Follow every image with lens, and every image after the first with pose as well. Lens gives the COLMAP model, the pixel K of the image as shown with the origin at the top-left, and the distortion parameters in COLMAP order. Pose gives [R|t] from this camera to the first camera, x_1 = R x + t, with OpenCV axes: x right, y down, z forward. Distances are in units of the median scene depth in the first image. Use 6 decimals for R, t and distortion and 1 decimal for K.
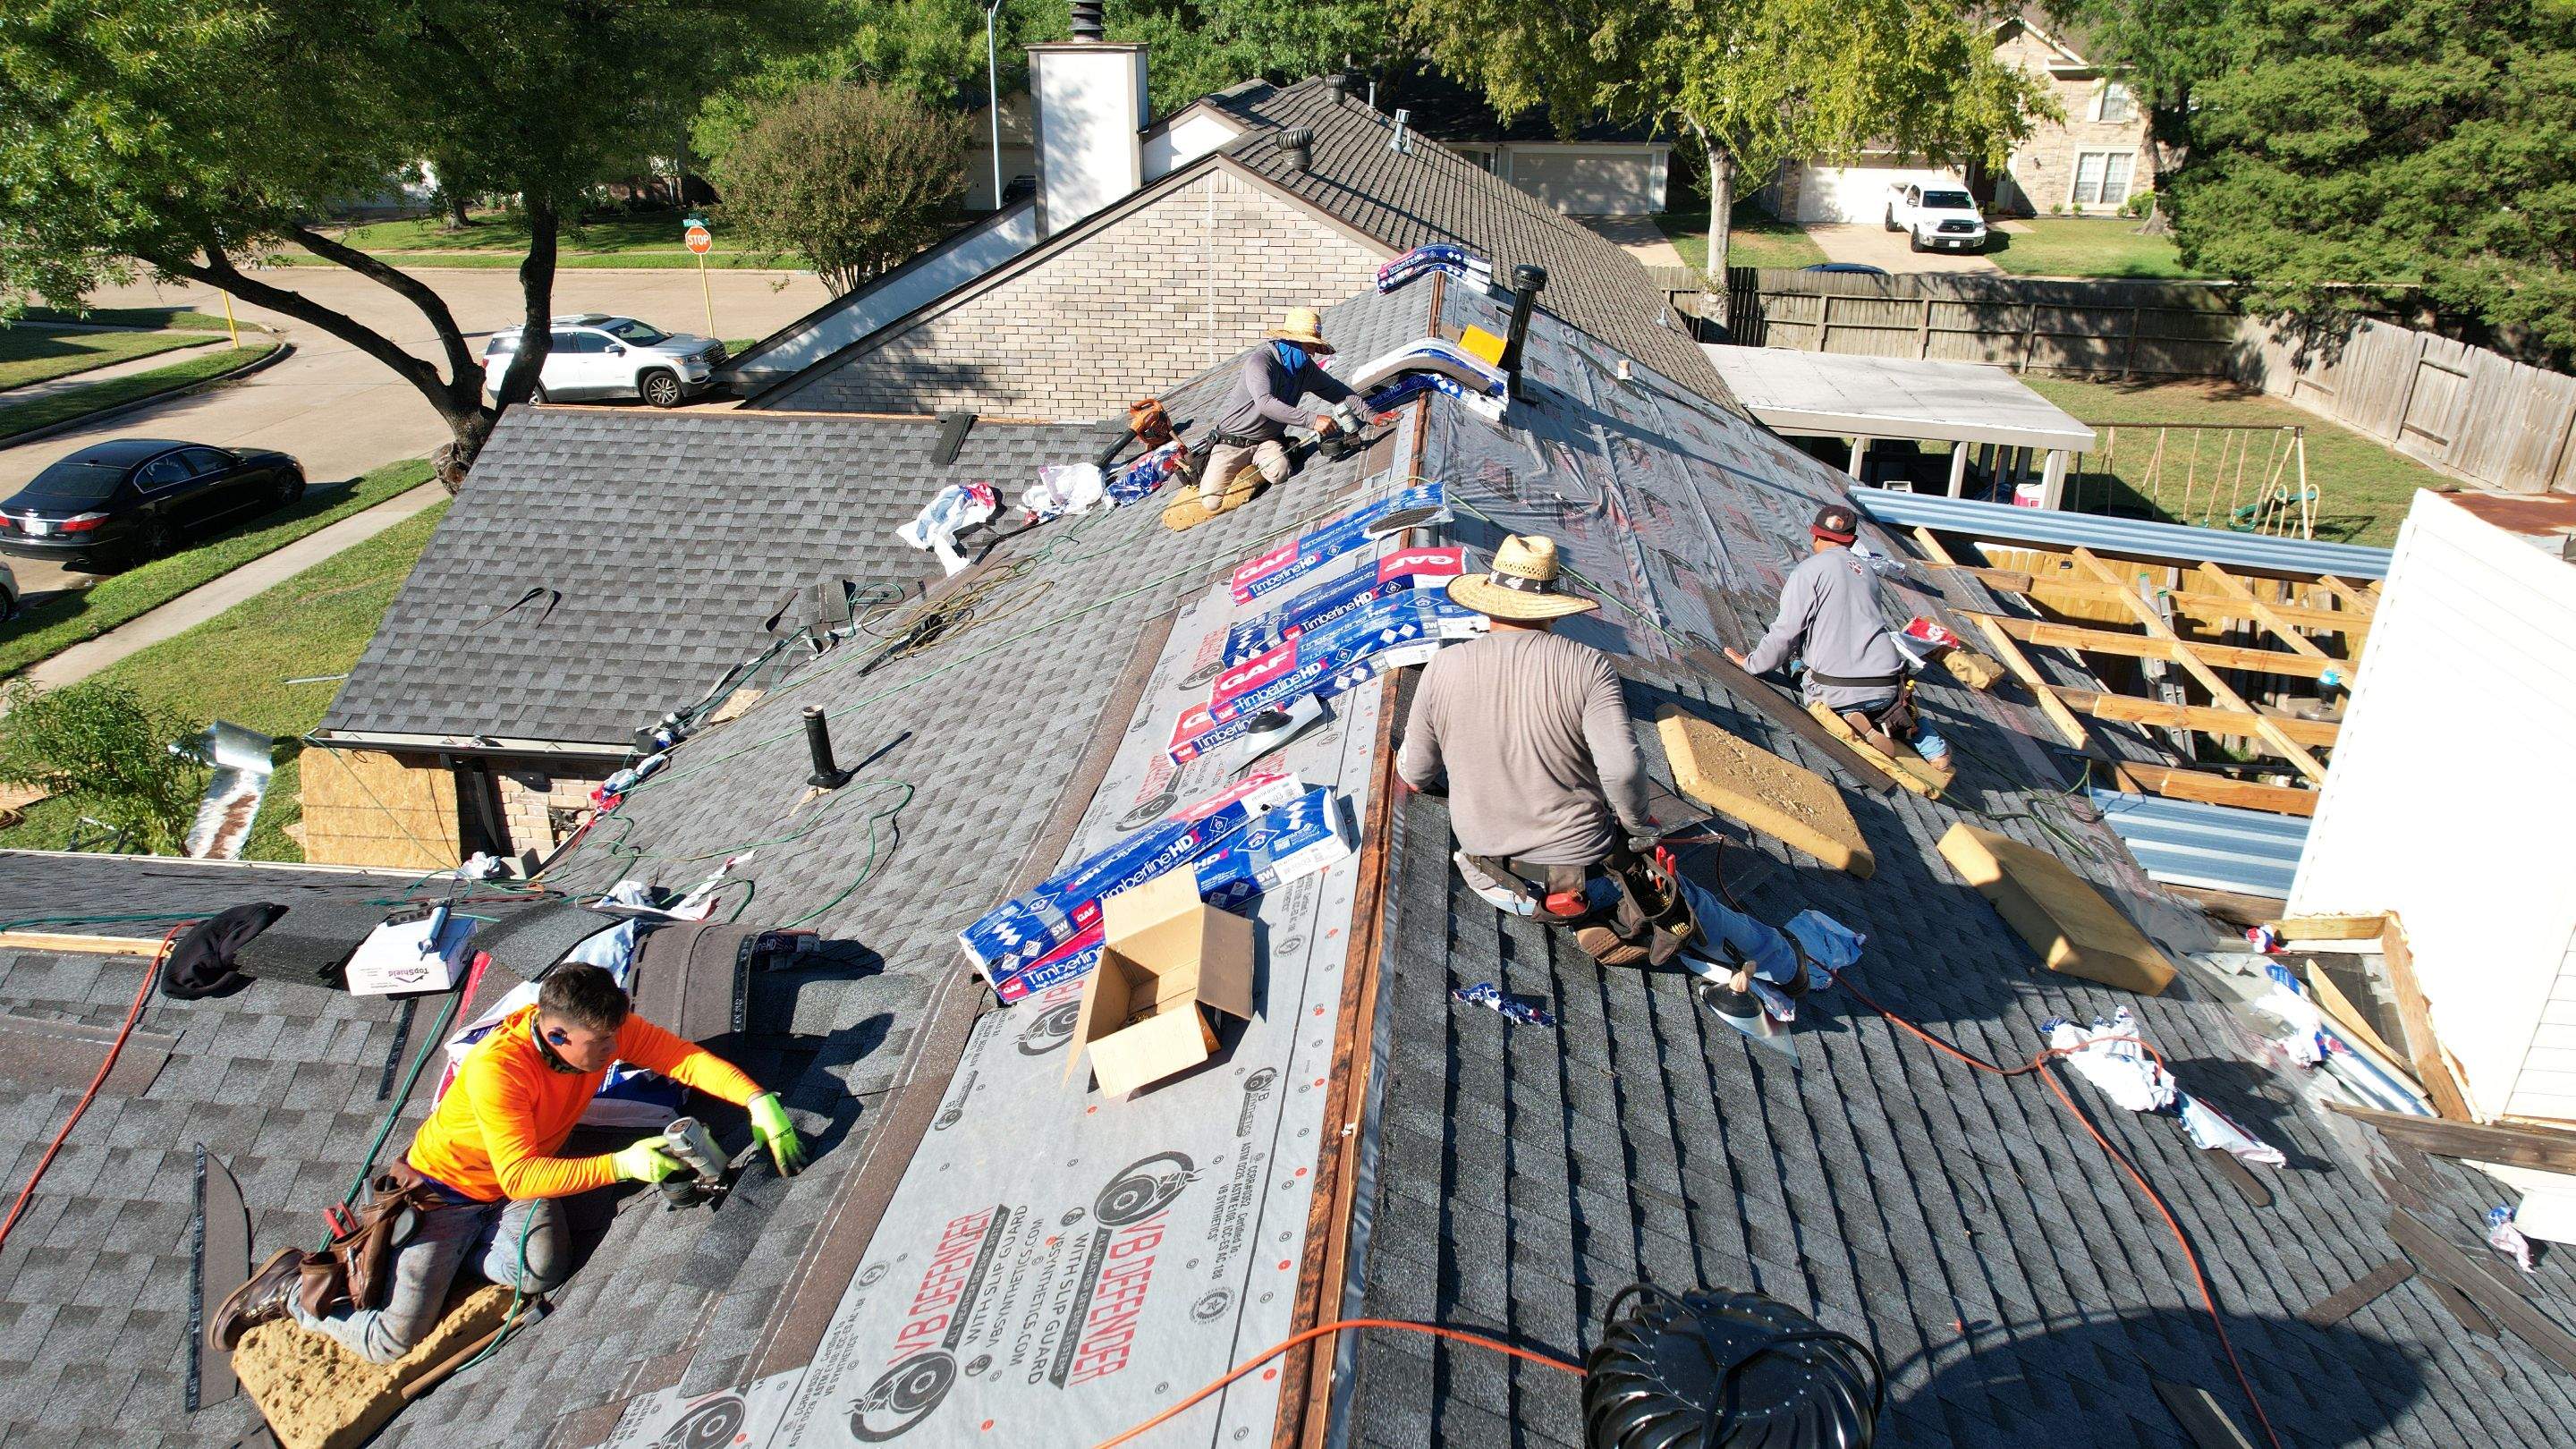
lens RADIAL K [[1651.0, 0, 1289.2], [0, 1651.0, 730.3], [0, 0, 1]] dist [-0.071801, 0.077396]
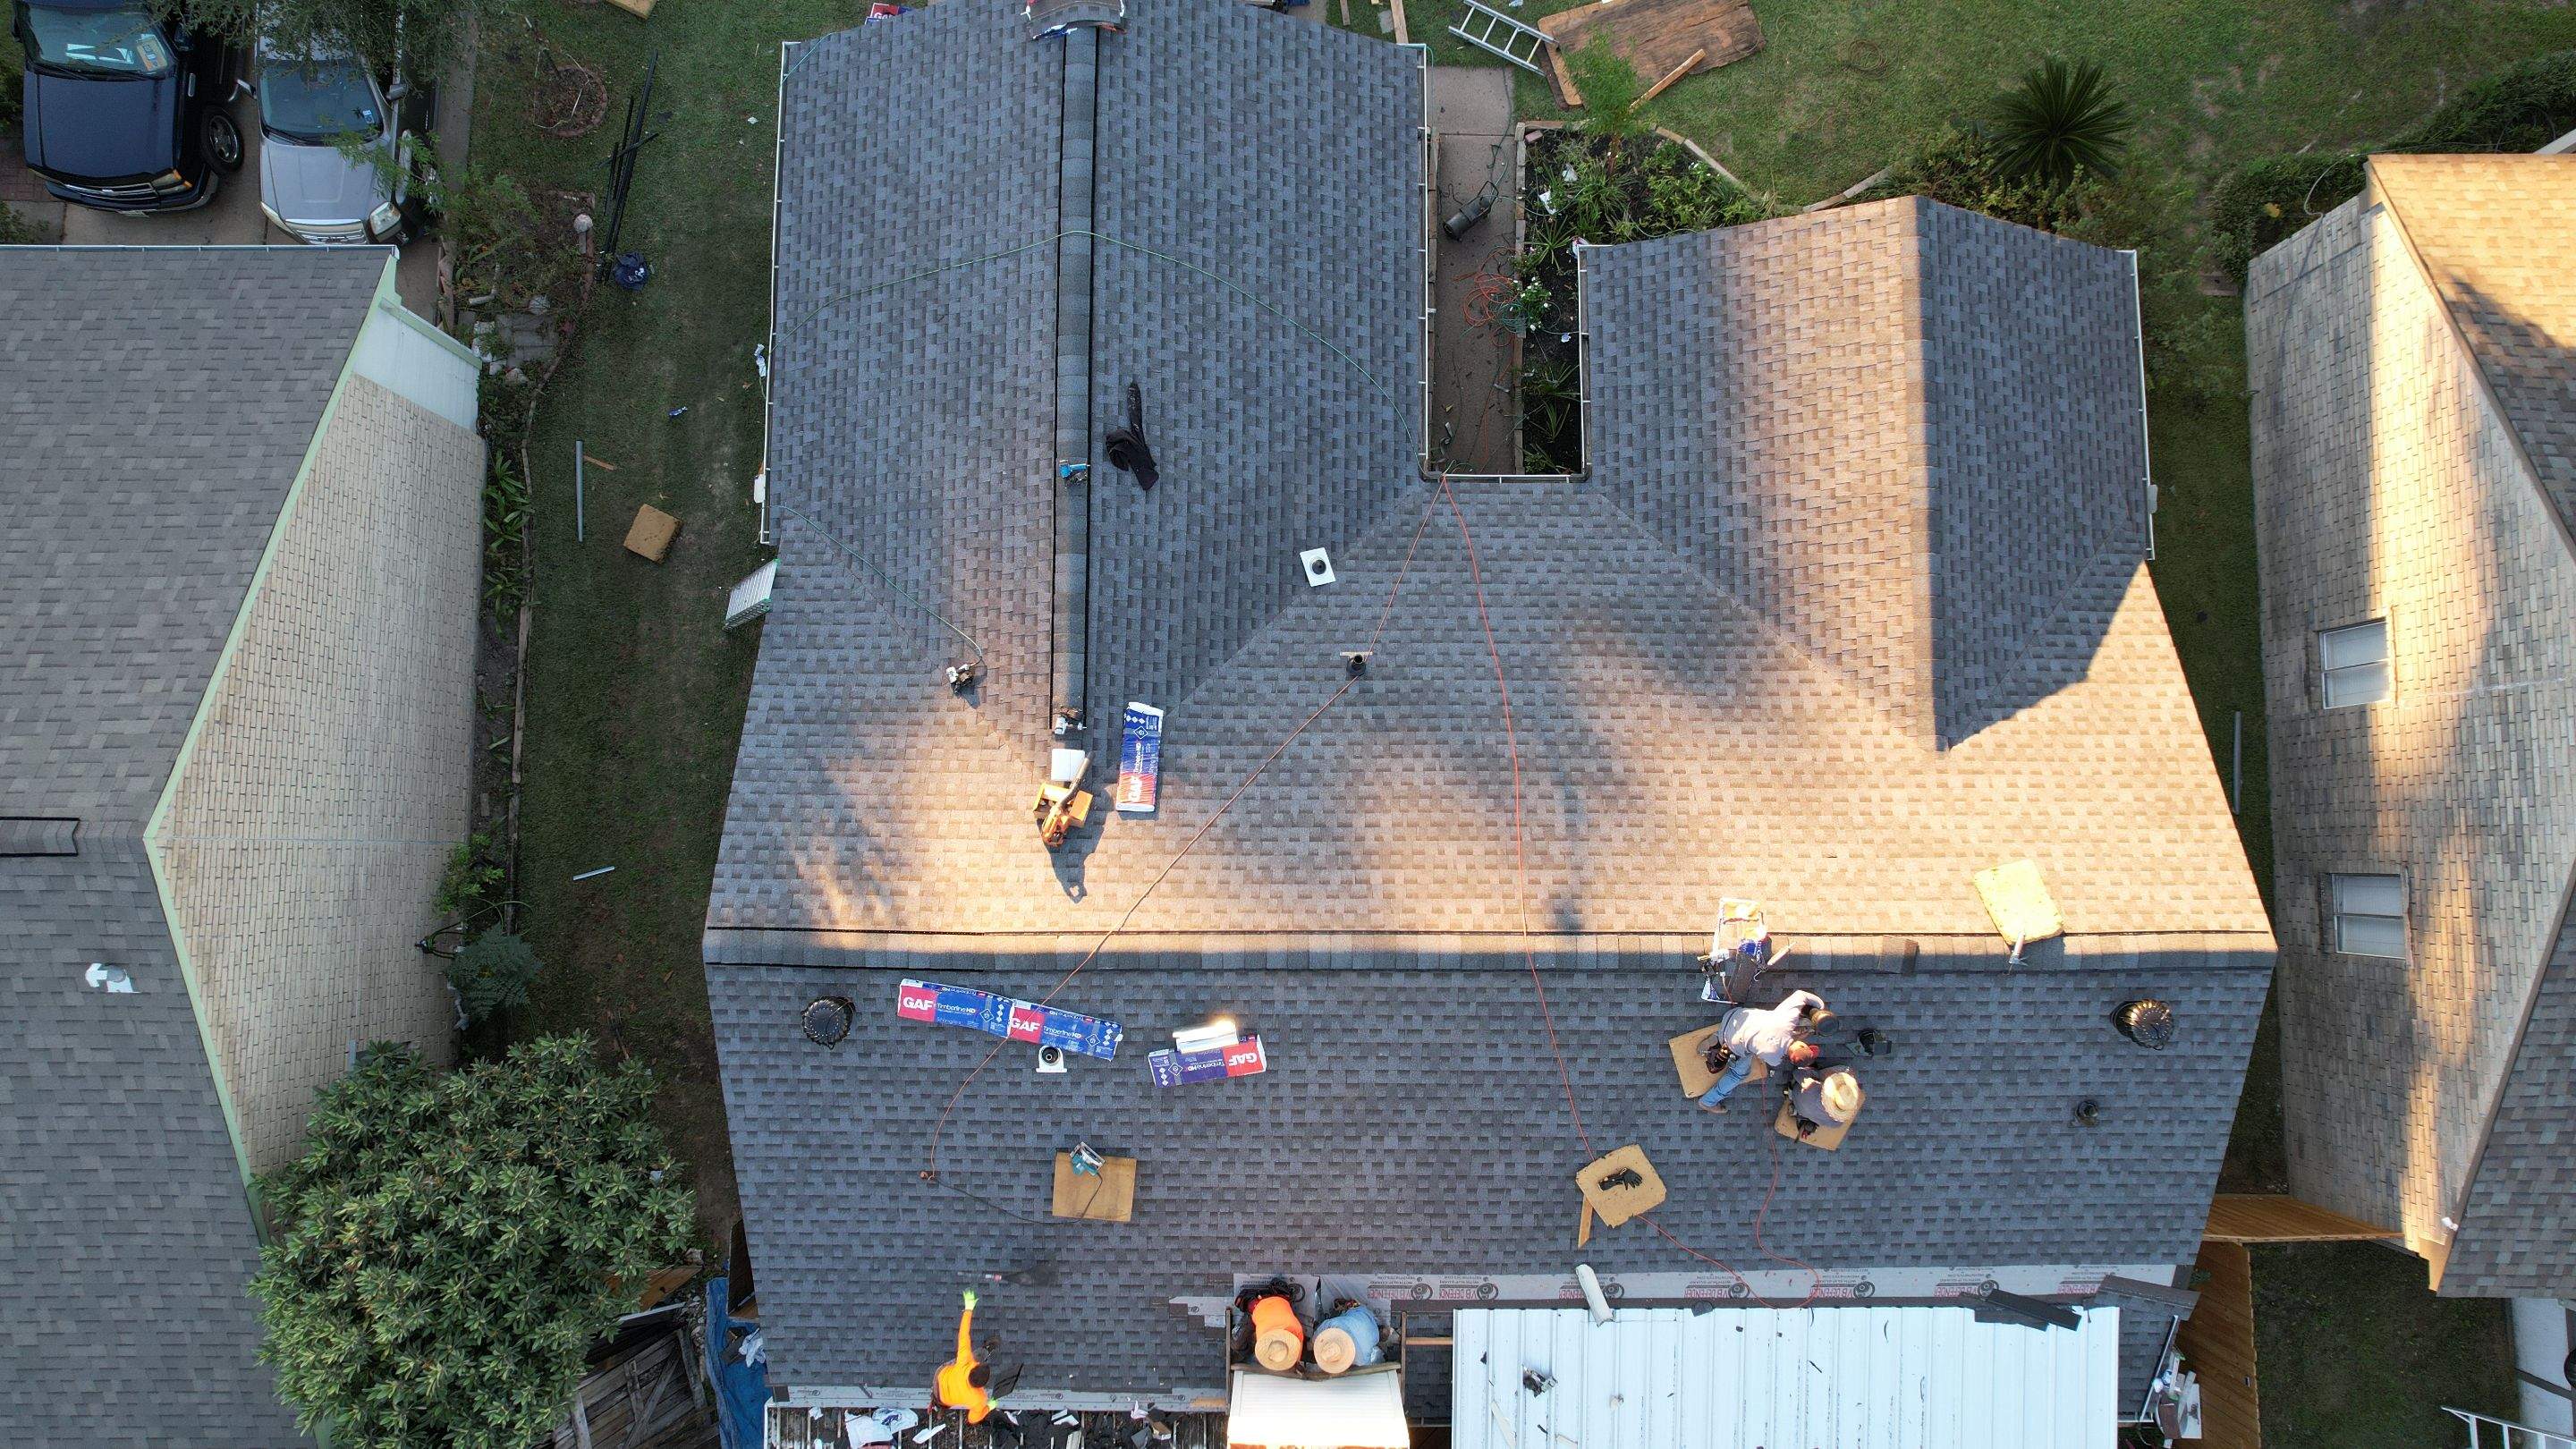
lens RADIAL K [[1662.9, 0, 1290.0], [0, 1662.9, 732.5], [0, 0, 1]] dist [-0.064132, 0.057033]
pose [[0.103178, 0.990720, -0.088479, -0.015473], [-0.404541, 0.123062, 0.906202, -1.191443], [0.908681, -0.057706, 0.413484, 0.036041]]
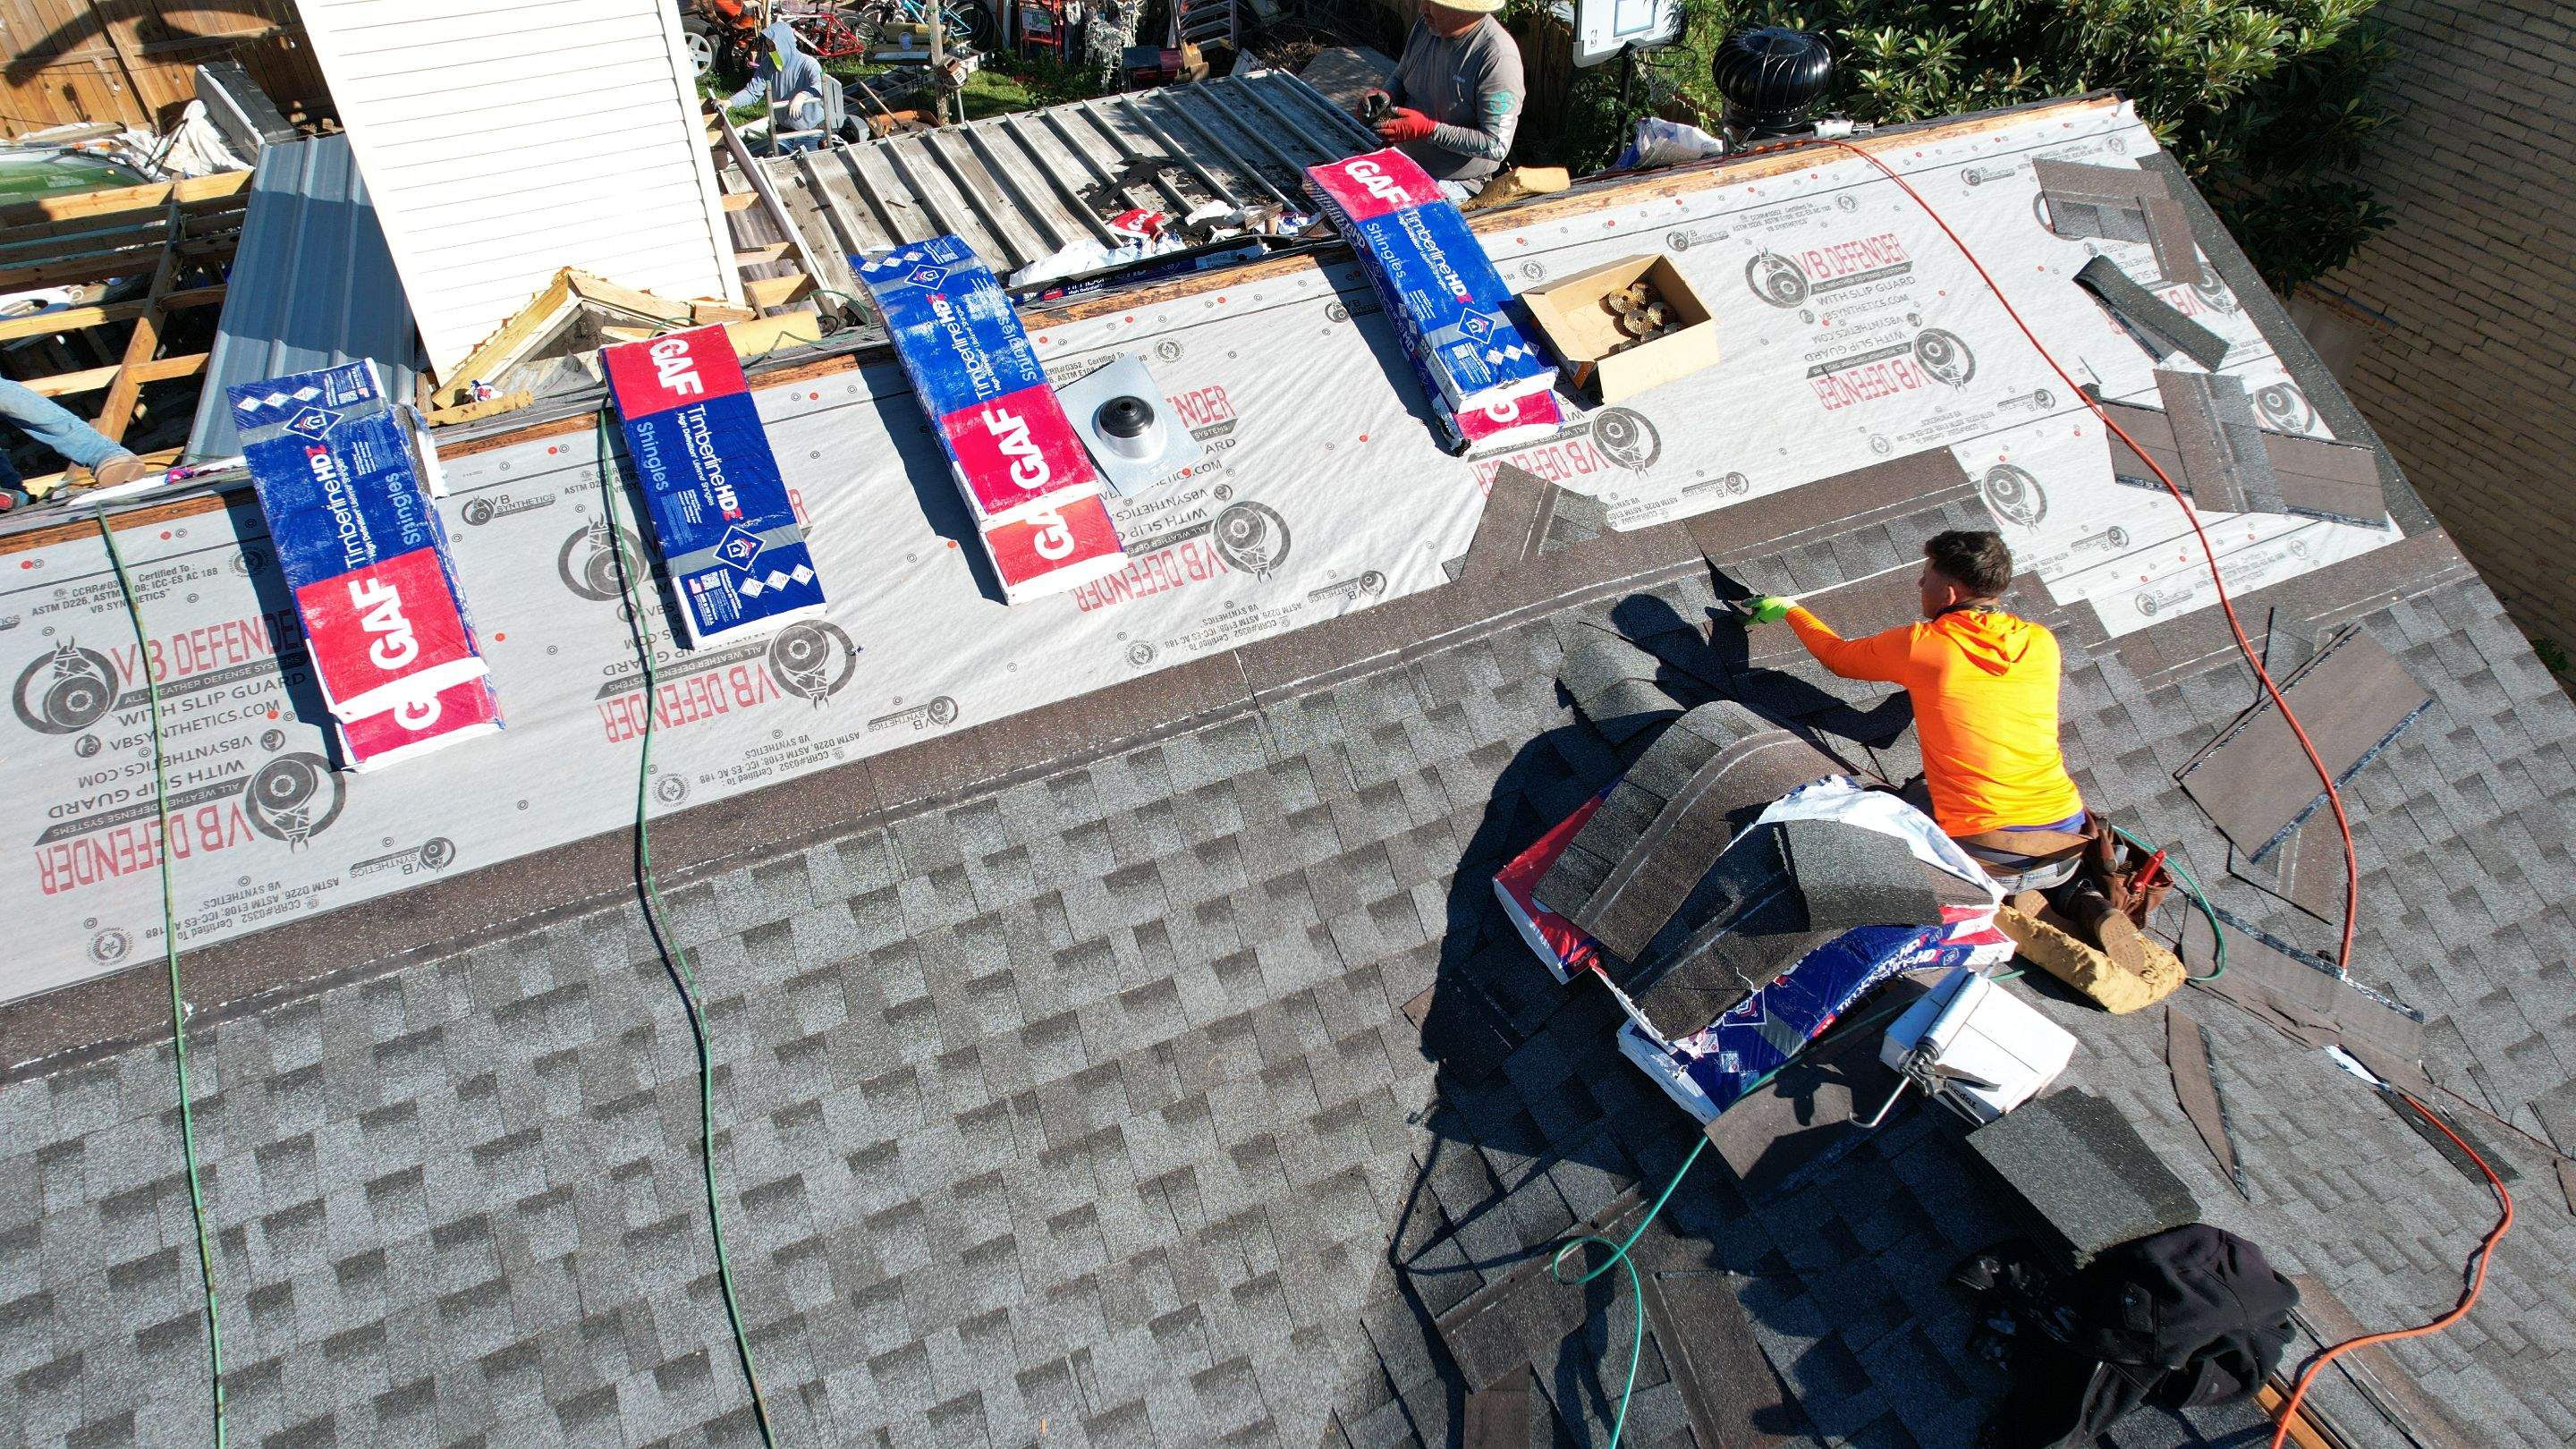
lens RADIAL K [[1665.6, 0, 1258.3], [0, 1665.6, 717.3], [0, 0, 1]] dist [-0.089681, 0.108367]
pose [[-0.499932, -0.572614, 0.649754, -0.319413], [0.355452, 0.548478, 0.756852, -0.250431], [-0.789760, 0.609331, -0.070665, 0.507982]]
